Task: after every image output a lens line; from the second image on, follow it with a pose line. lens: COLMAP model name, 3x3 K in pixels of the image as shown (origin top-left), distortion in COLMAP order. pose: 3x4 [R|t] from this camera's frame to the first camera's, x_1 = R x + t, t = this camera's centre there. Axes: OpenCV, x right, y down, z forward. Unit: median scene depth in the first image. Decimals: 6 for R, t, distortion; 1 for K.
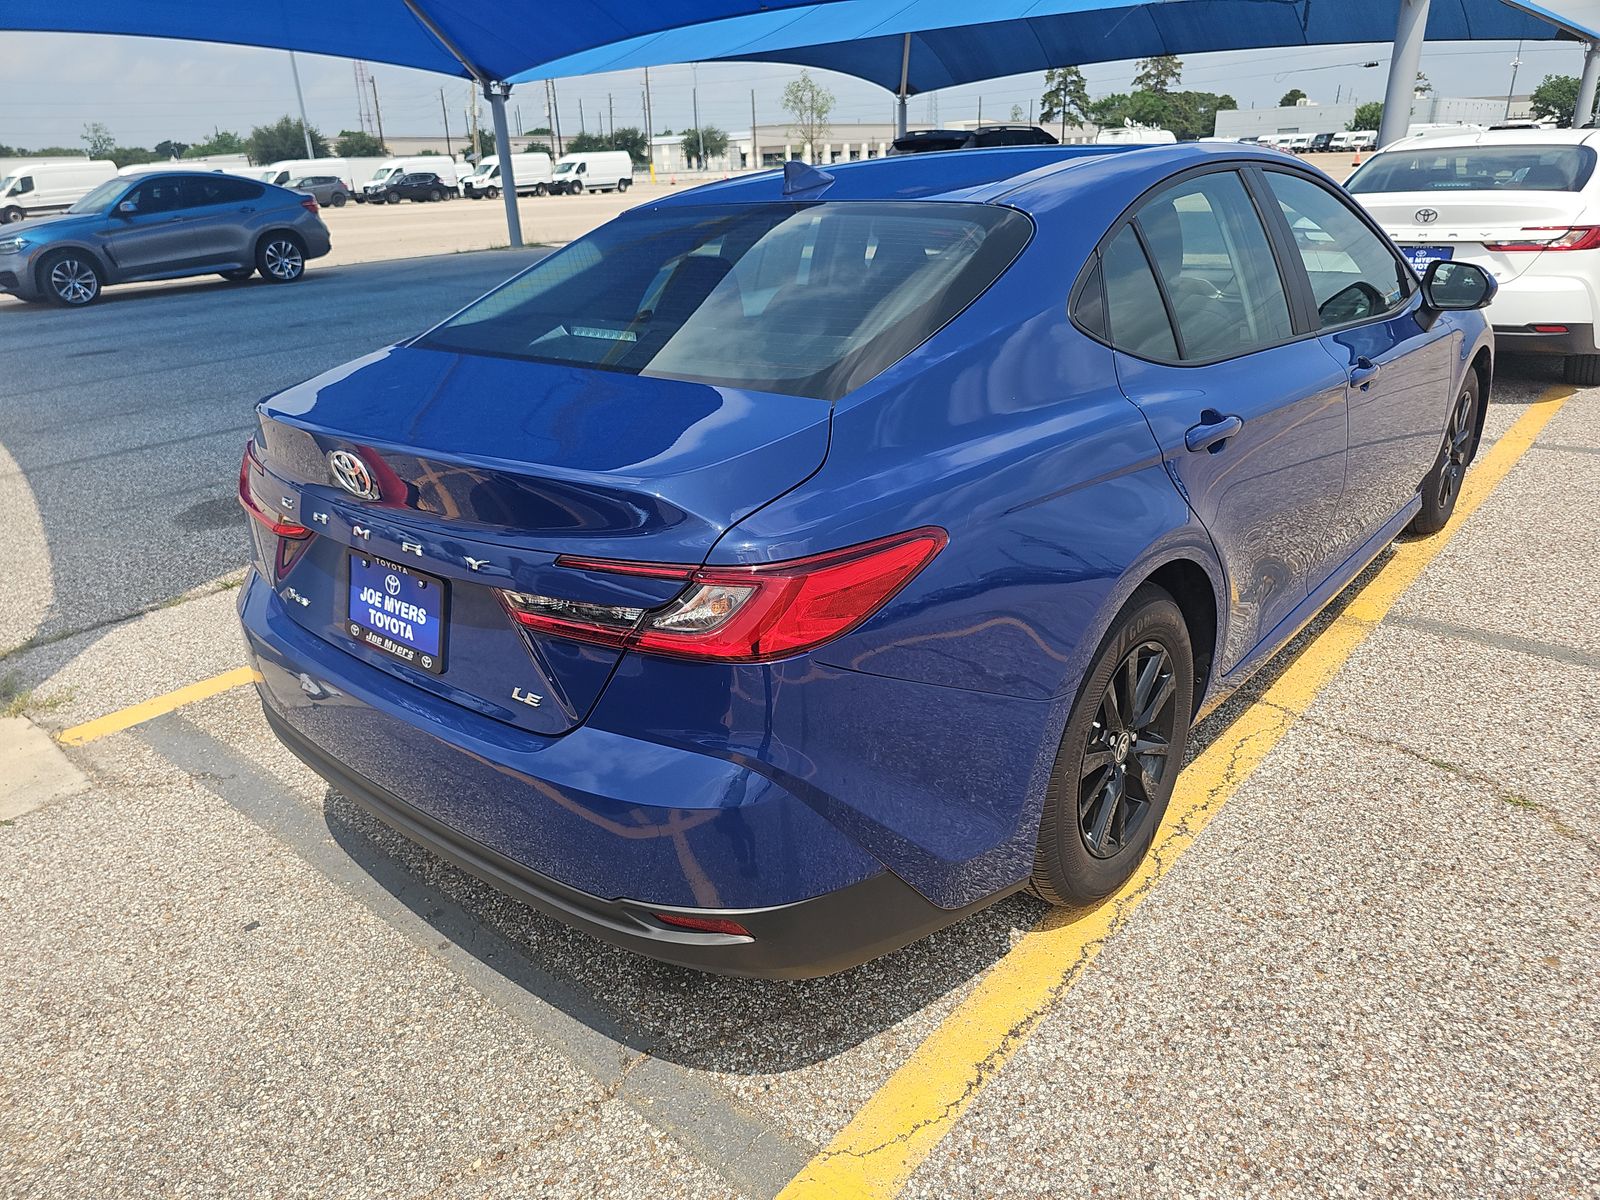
lens RADIAL K [[1069.0, 0, 800.0], [0, 1069.0, 600.0], [0, 0, 1]] dist [0.035994, -0.029360]
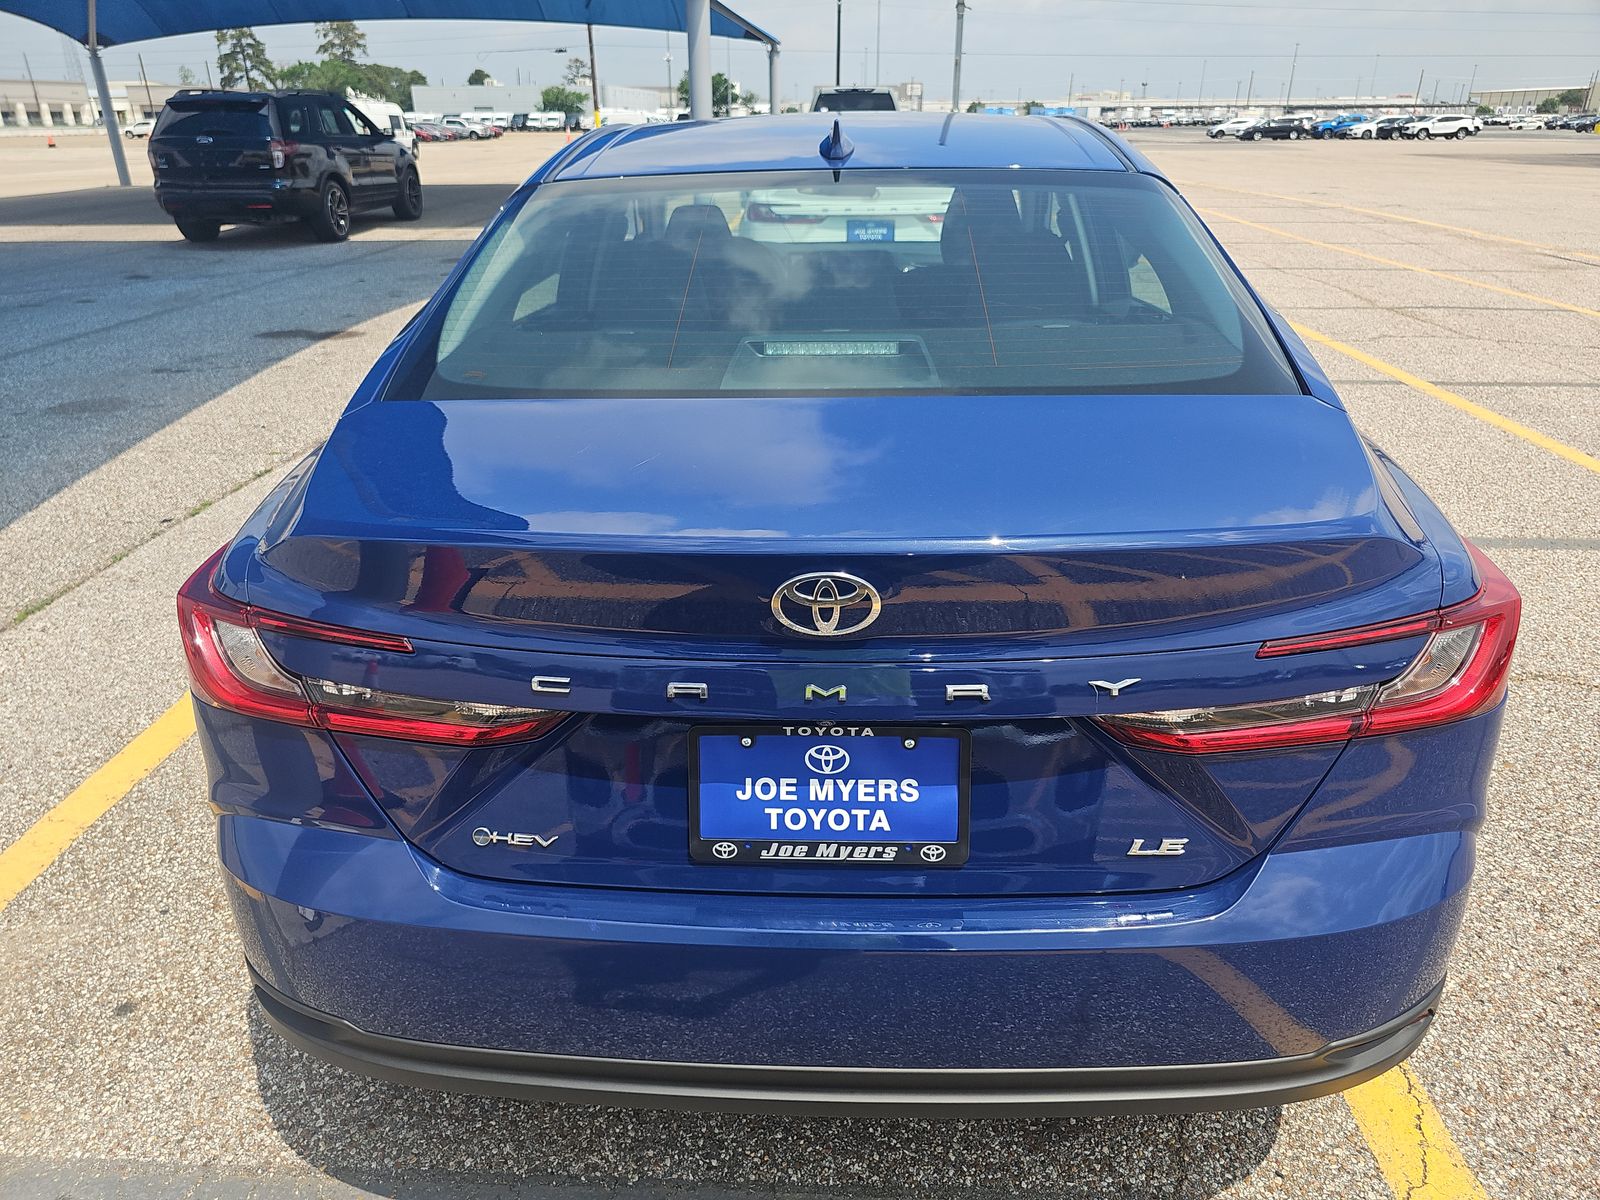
lens RADIAL K [[1069.0, 0, 800.0], [0, 1069.0, 600.0], [0, 0, 1]] dist [0.035994, -0.029360]
pose [[0.792129, -0.223872, 0.567814, -0.740367], [0.212758, 0.973232, 0.086908, -0.167686], [-0.572071, 0.051964, 0.818556, 0.481912]]
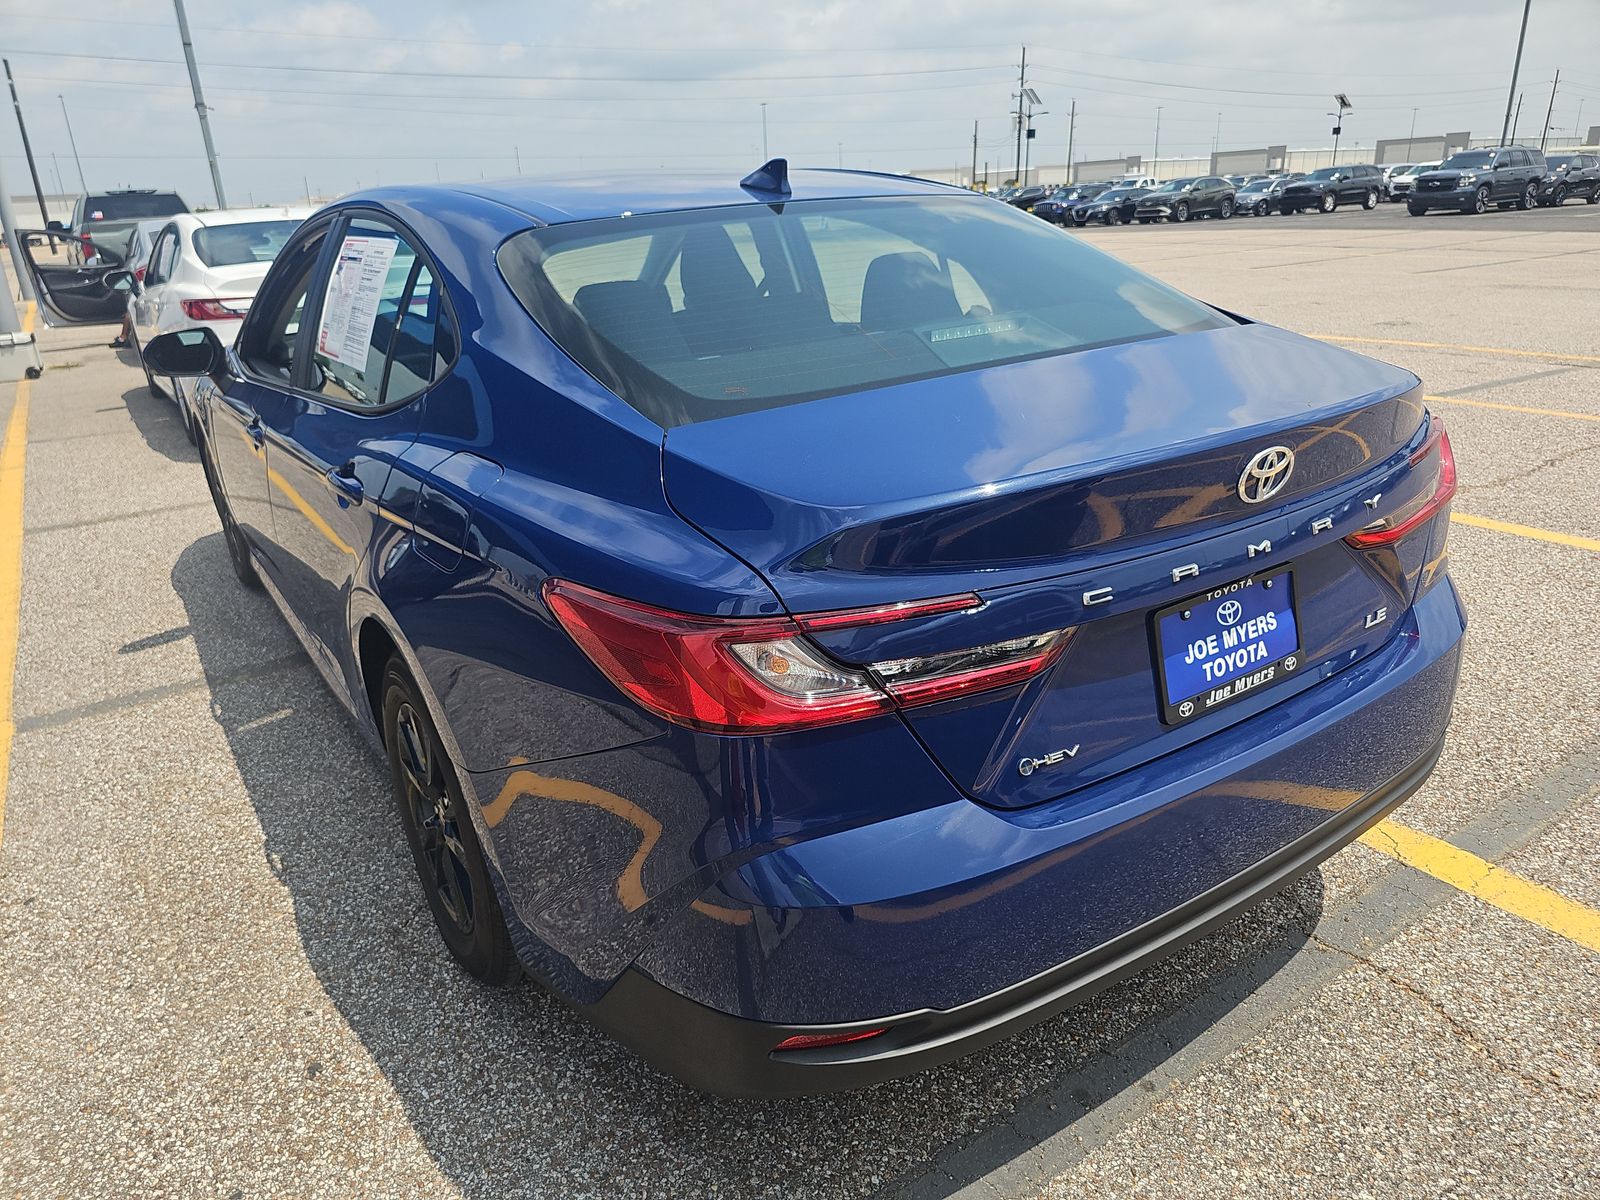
lens RADIAL K [[1069.0, 0, 800.0], [0, 1069.0, 600.0], [0, 0, 1]] dist [0.035994, -0.029360]
pose [[0.280625, -0.318248, 0.905521, -1.217521], [0.392890, 0.898857, 0.194147, -0.312462], [-0.875721, 0.301287, 0.377278, 0.981269]]
